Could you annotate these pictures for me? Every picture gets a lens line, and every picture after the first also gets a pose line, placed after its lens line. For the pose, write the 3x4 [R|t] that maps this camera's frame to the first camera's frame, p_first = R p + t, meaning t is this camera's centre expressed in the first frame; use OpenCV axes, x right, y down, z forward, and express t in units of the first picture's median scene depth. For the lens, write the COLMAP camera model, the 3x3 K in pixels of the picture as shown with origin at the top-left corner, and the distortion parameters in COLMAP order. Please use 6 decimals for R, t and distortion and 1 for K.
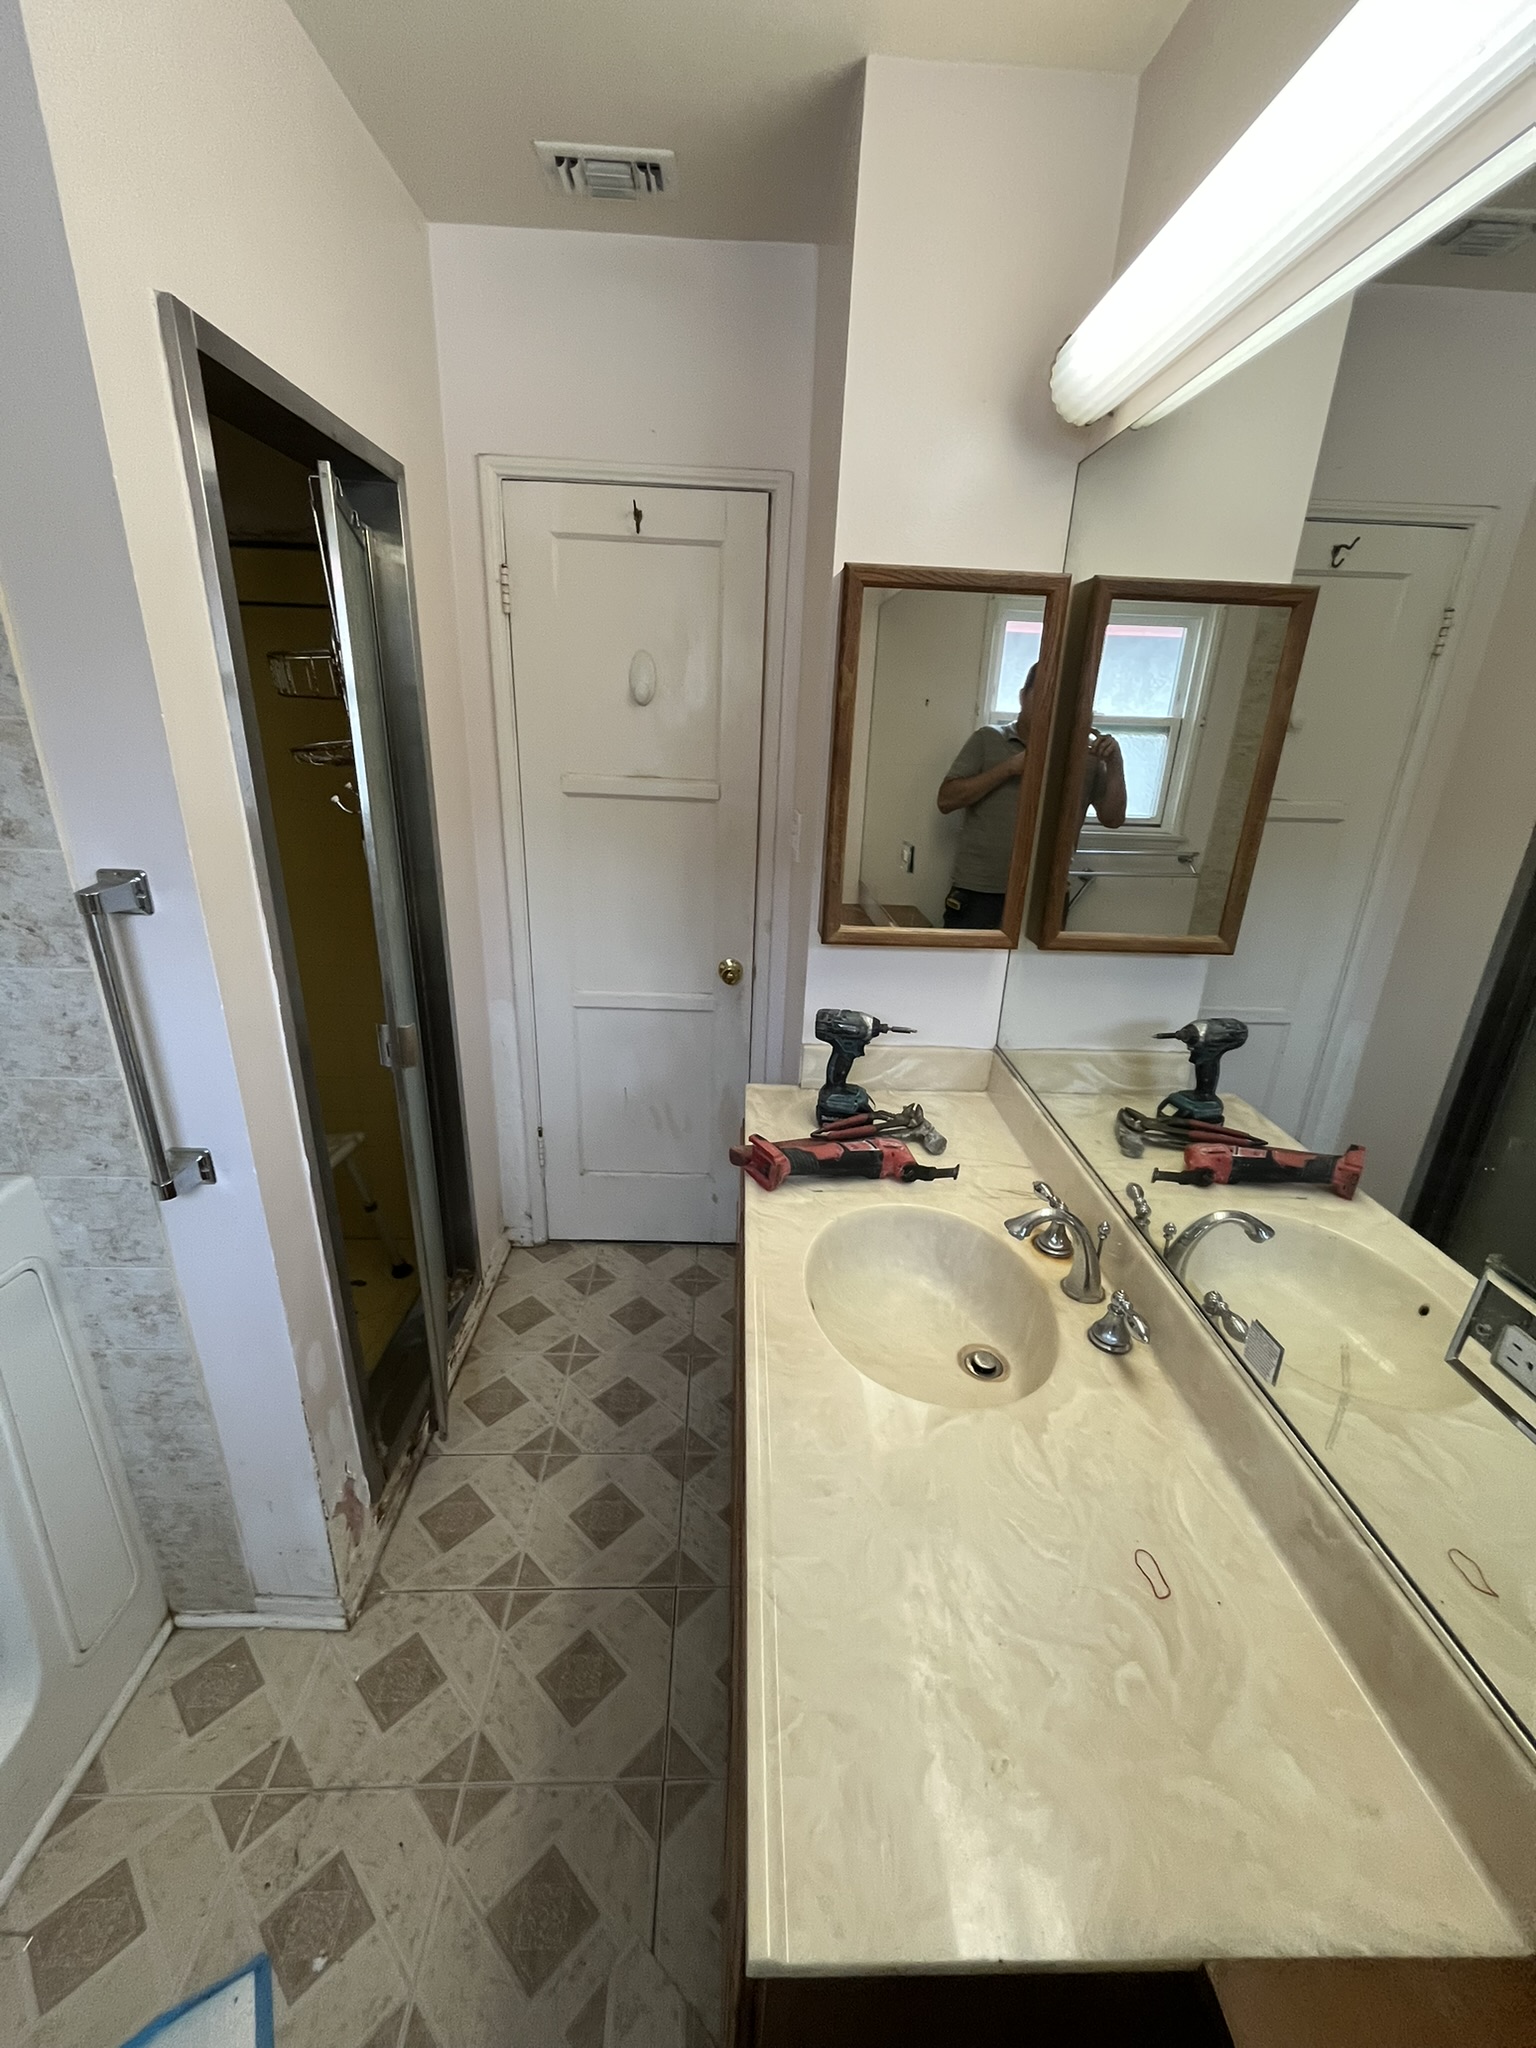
lens RADIAL K [[827.0, 0, 768.3], [0, 827.0, 1023.0], [0, 0, 1]] dist [-0.003817, 0.000299]
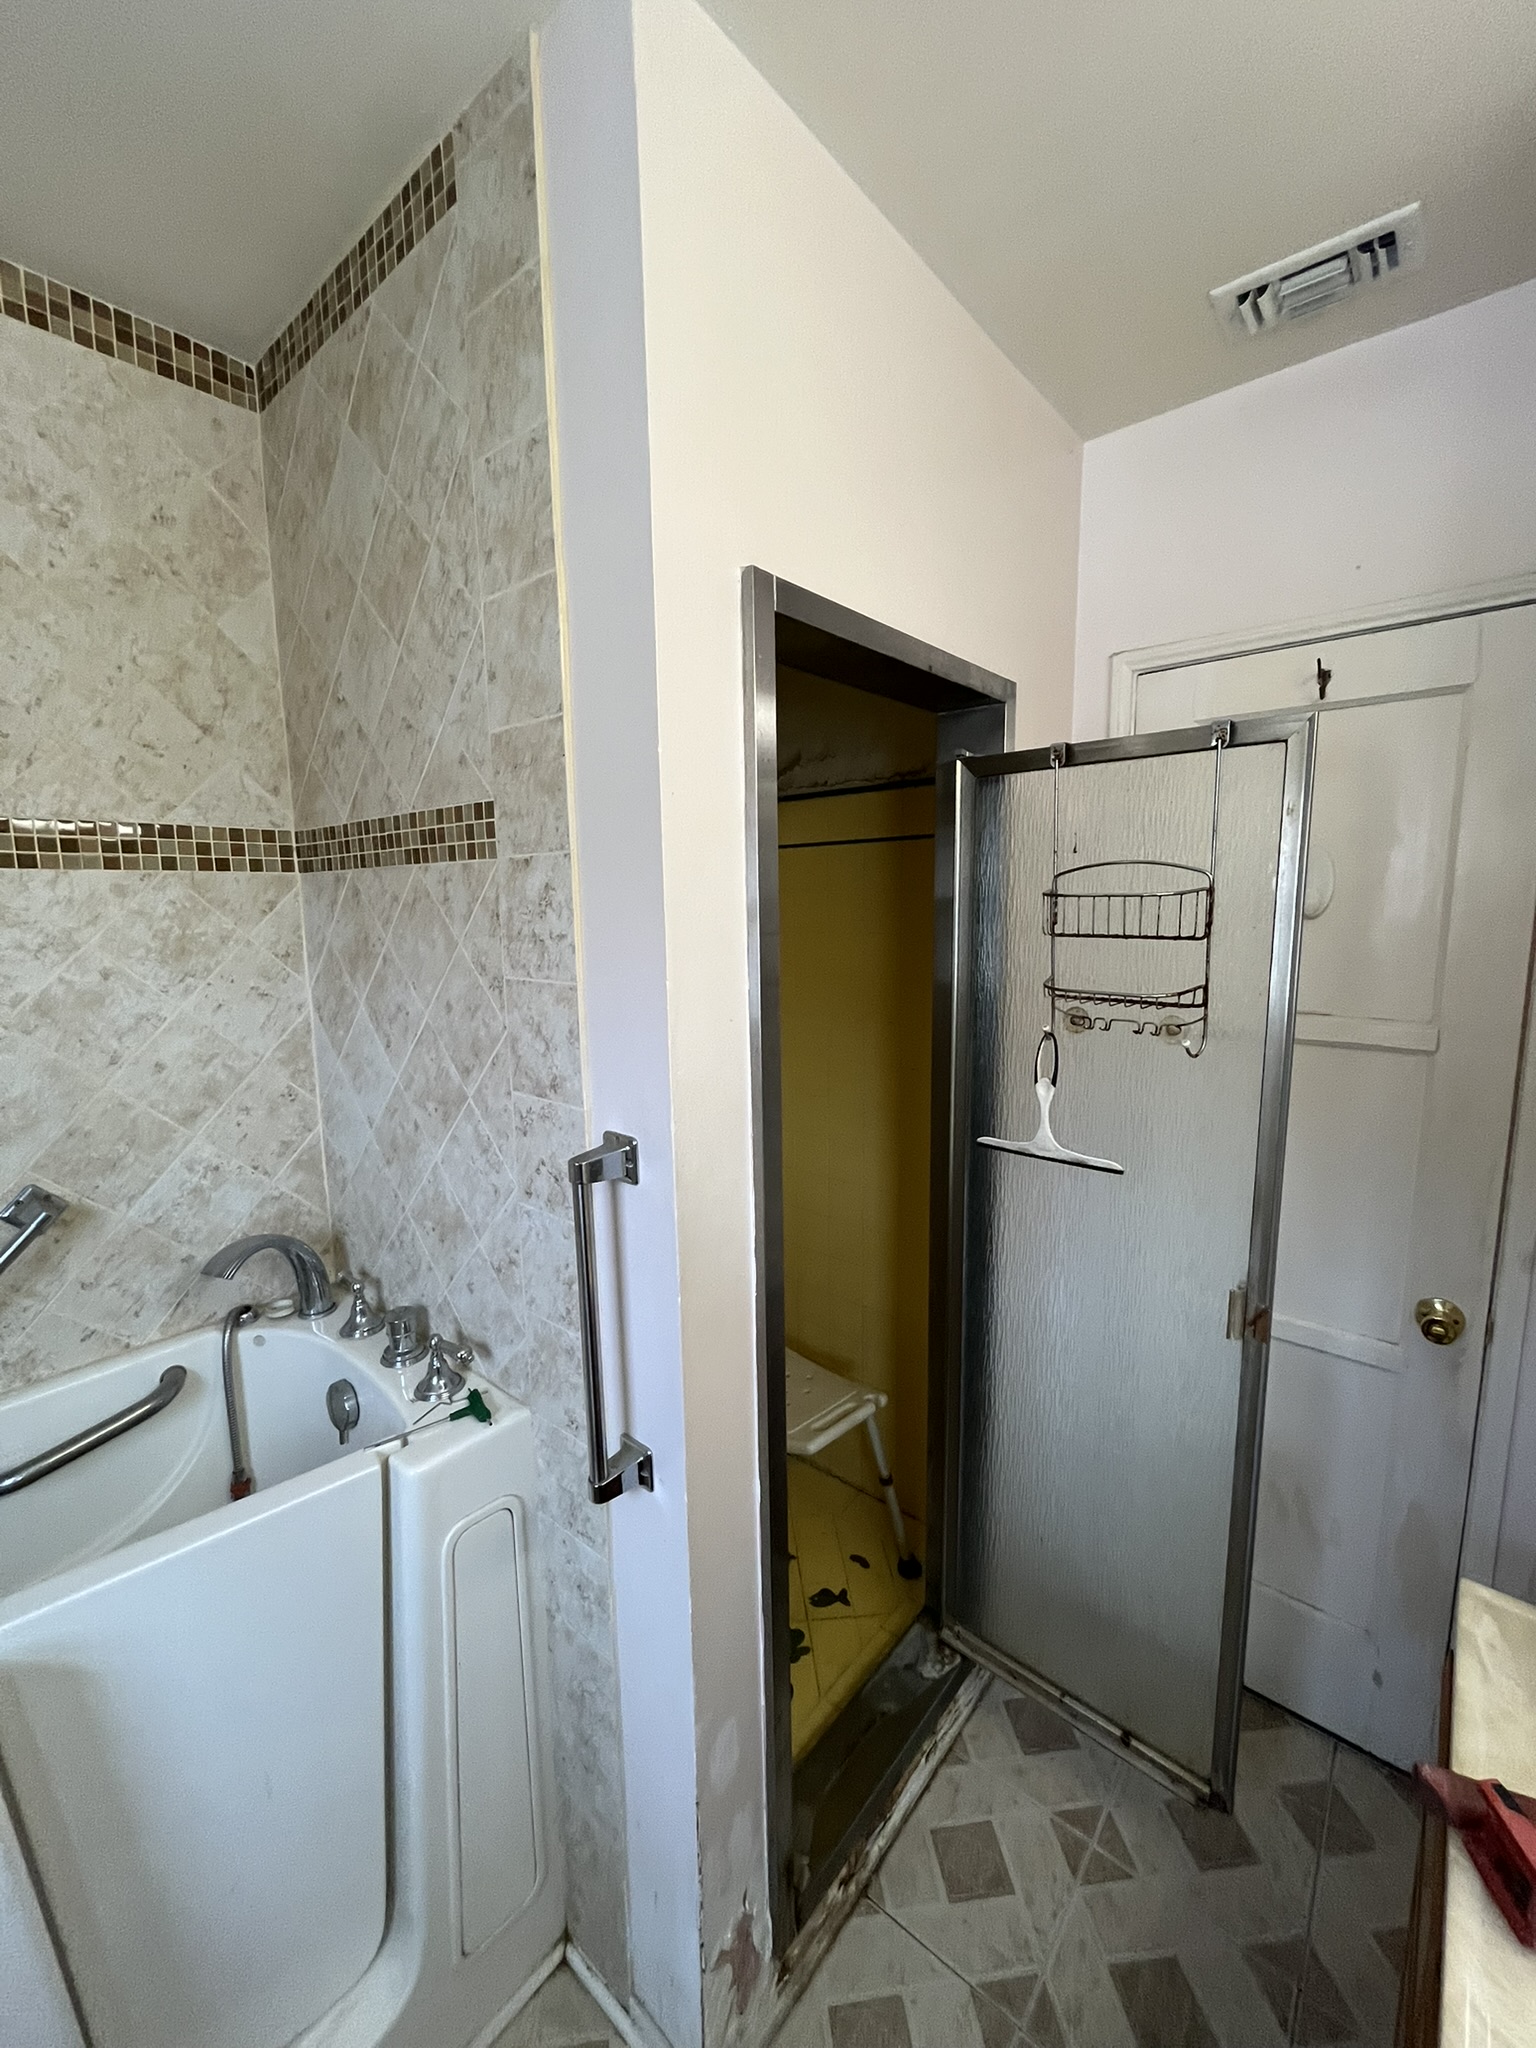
lens RADIAL K [[827.0, 0, 768.1], [0, 827.0, 1024.1], [0, 0, 1]] dist [-0.003817, 0.000299]
pose [[0.740912, 0.045707, -0.670045, -0.021352], [-0.190047, 0.971172, -0.143899, -0.135262], [0.644152, 0.233956, 0.728240, 0.258750]]
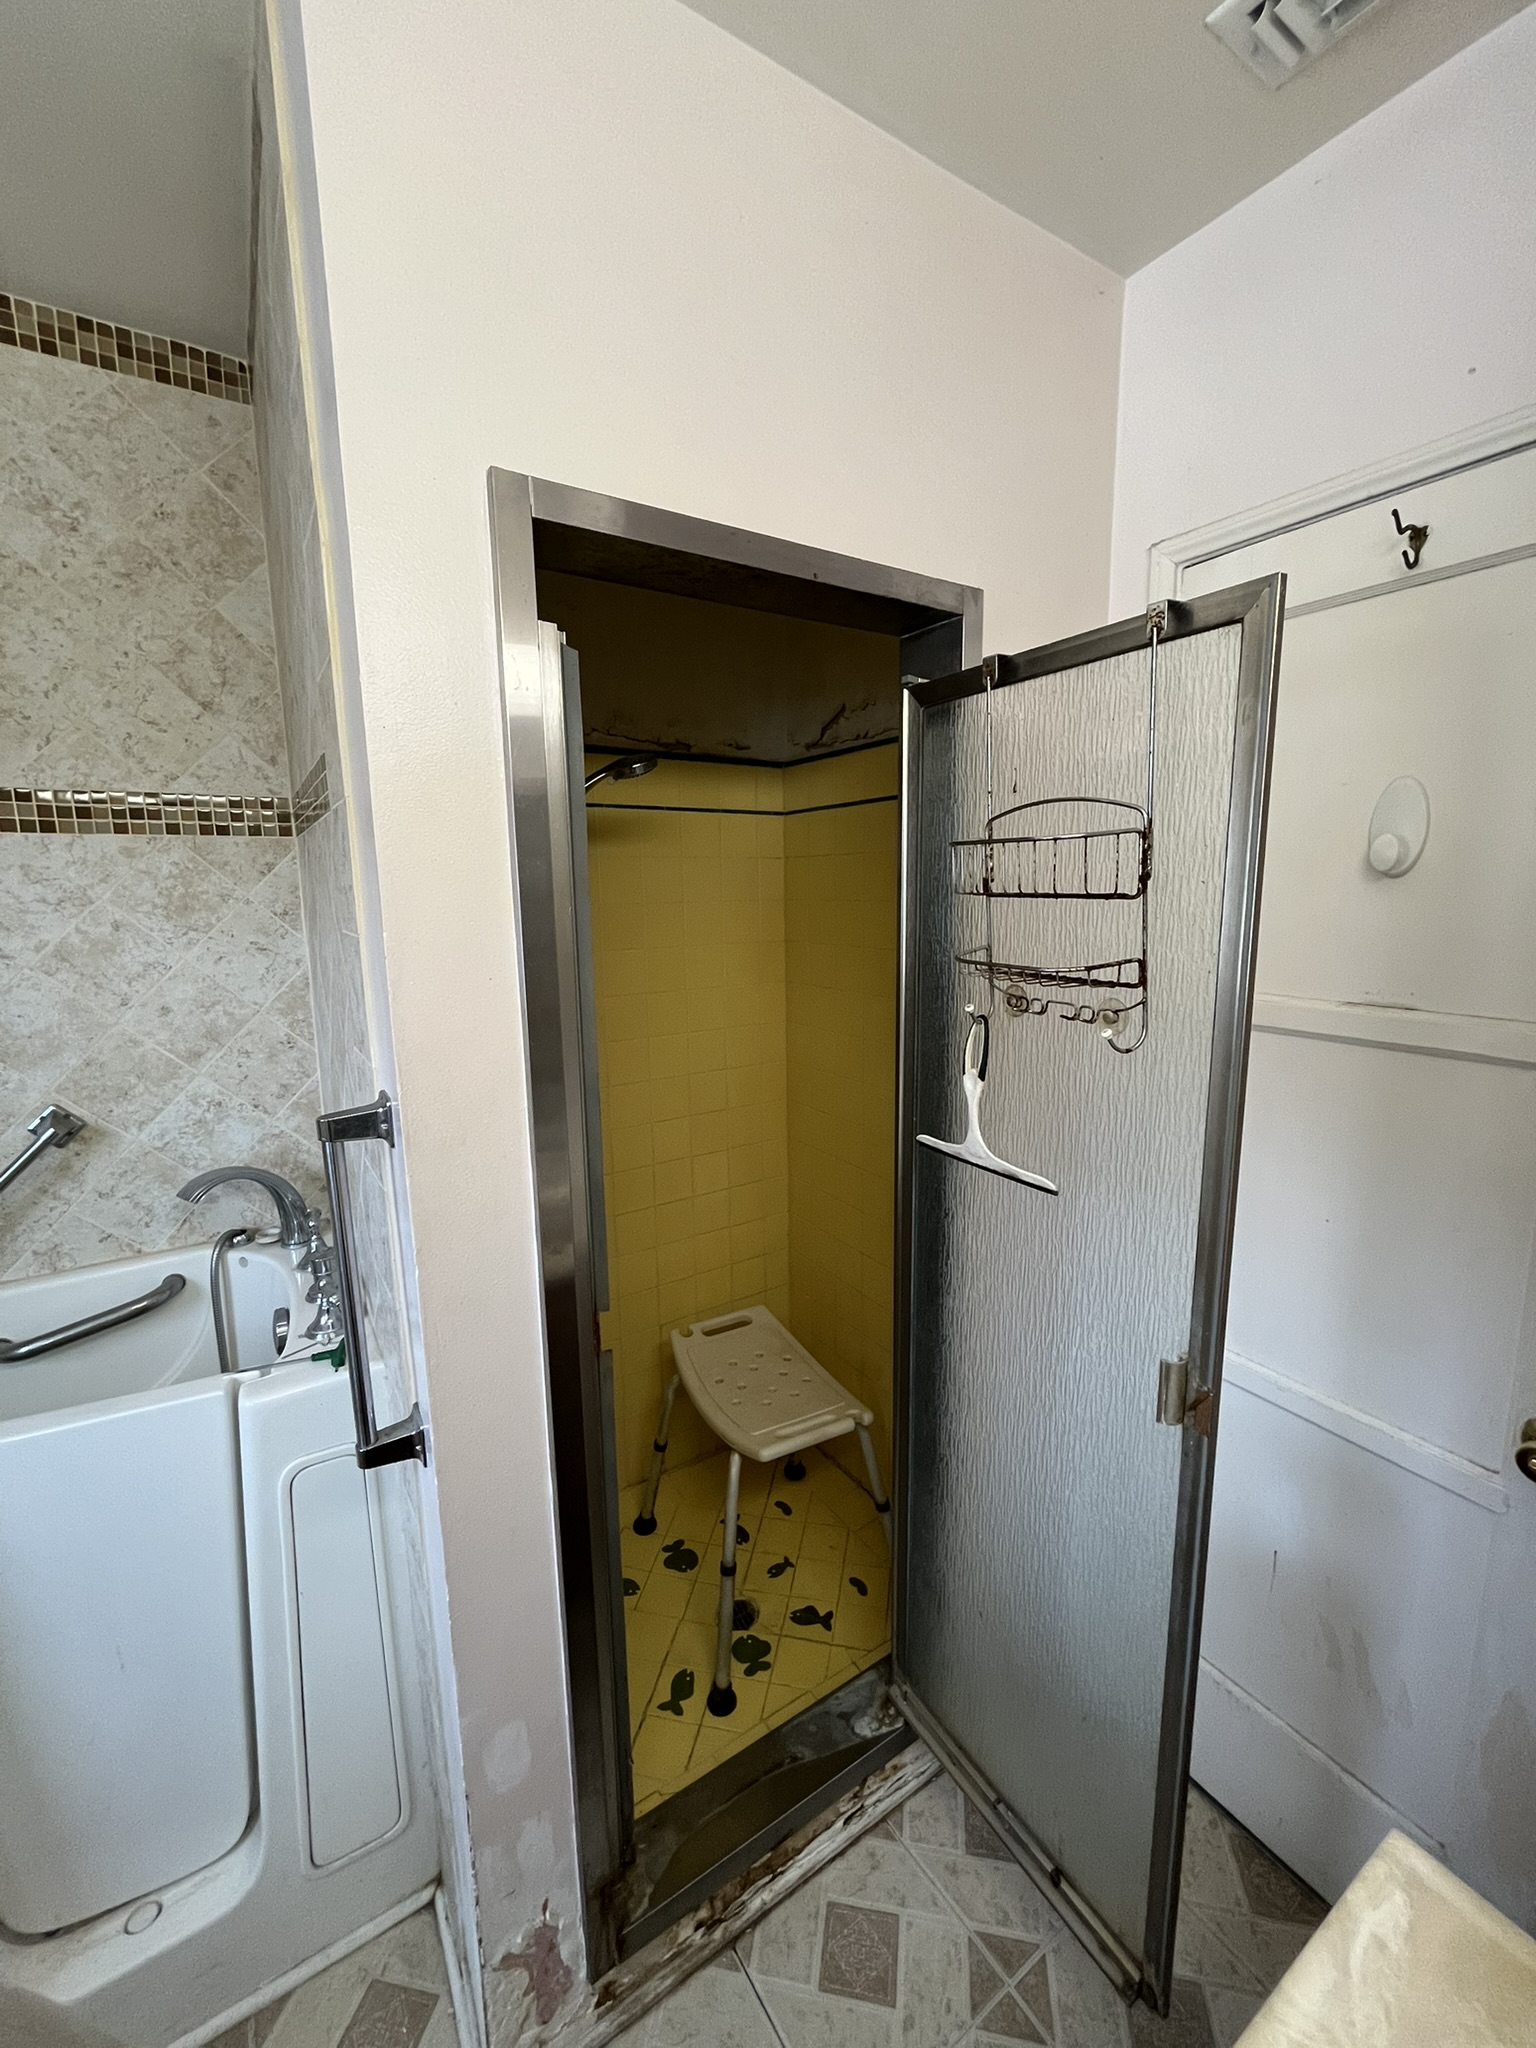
lens RADIAL K [[827.0, 0, 769.3], [0, 827.0, 1024.1], [0, 0, 1]] dist [-0.003817, 0.000299]
pose [[0.516558, 0.091507, -0.851349, 0.129211], [-0.262774, 0.963237, -0.055905, -0.211400], [0.814935, 0.252590, 0.521613, 0.562355]]
